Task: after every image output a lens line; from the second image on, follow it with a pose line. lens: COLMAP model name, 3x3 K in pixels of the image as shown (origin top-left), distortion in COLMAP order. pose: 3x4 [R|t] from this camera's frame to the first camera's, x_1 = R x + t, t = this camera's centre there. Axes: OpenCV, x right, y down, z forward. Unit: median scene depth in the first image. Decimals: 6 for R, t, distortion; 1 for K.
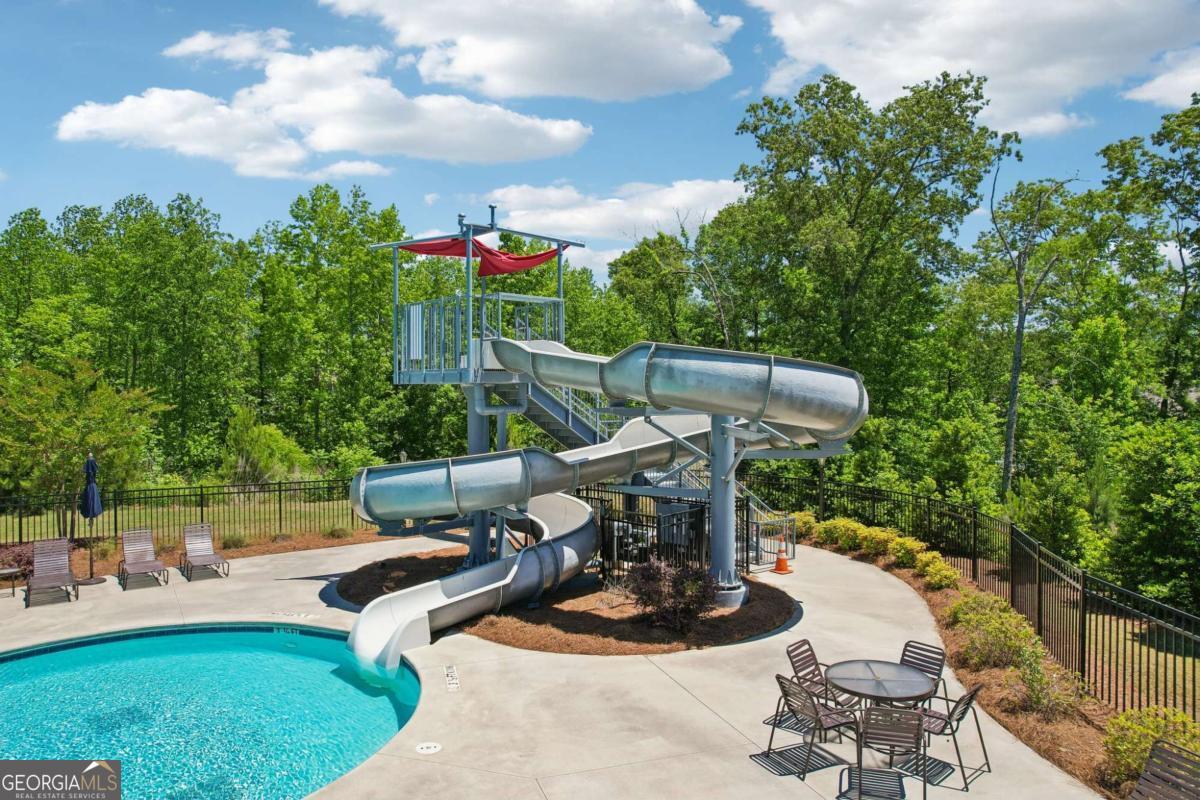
lens RADIAL K [[761.8, 0, 593.6], [0, 761.8, 401.3], [0, 0, 1]] dist [-0.085841, 0.063367]
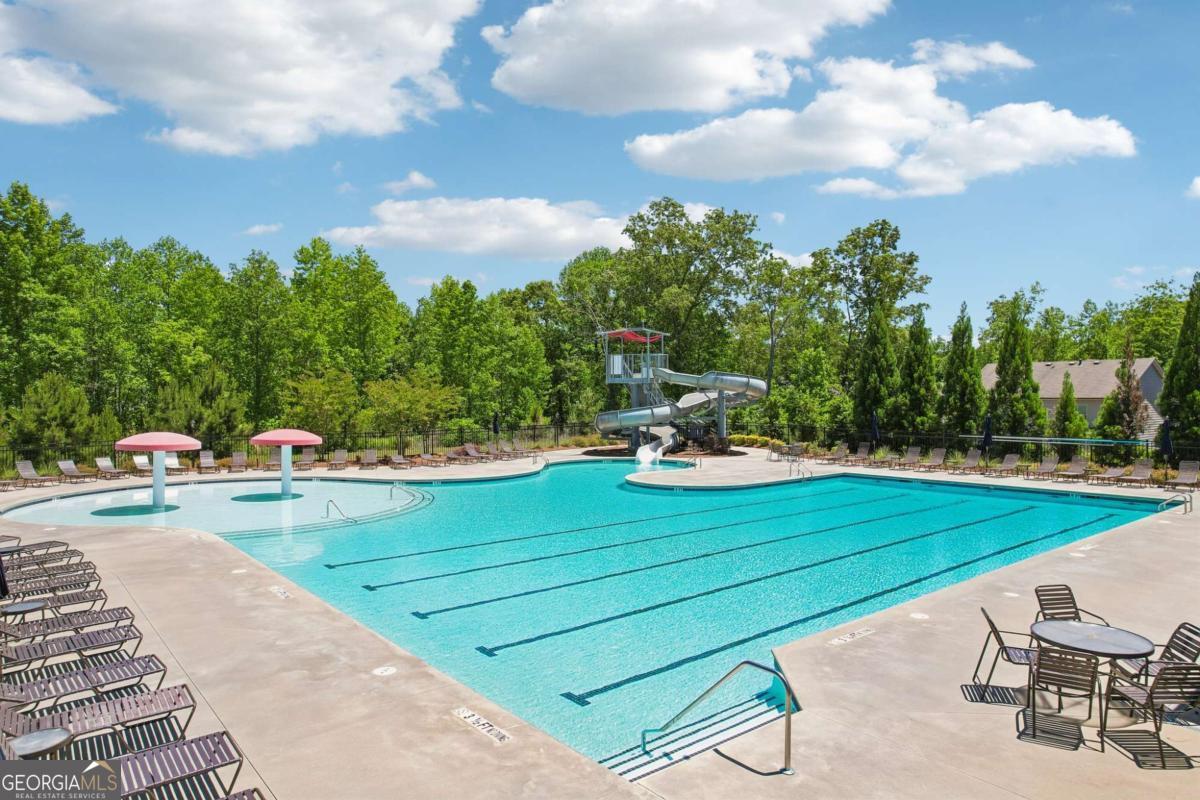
lens RADIAL K [[761.8, 0, 593.6], [0, 761.8, 401.3], [0, 0, 1]] dist [-0.085841, 0.063367]
pose [[0.943597, -0.007551, 0.331009, -0.445838], [0.007821, 0.999969, 0.000517, 0.014929], [-0.331003, 0.002101, 0.943627, -0.586324]]
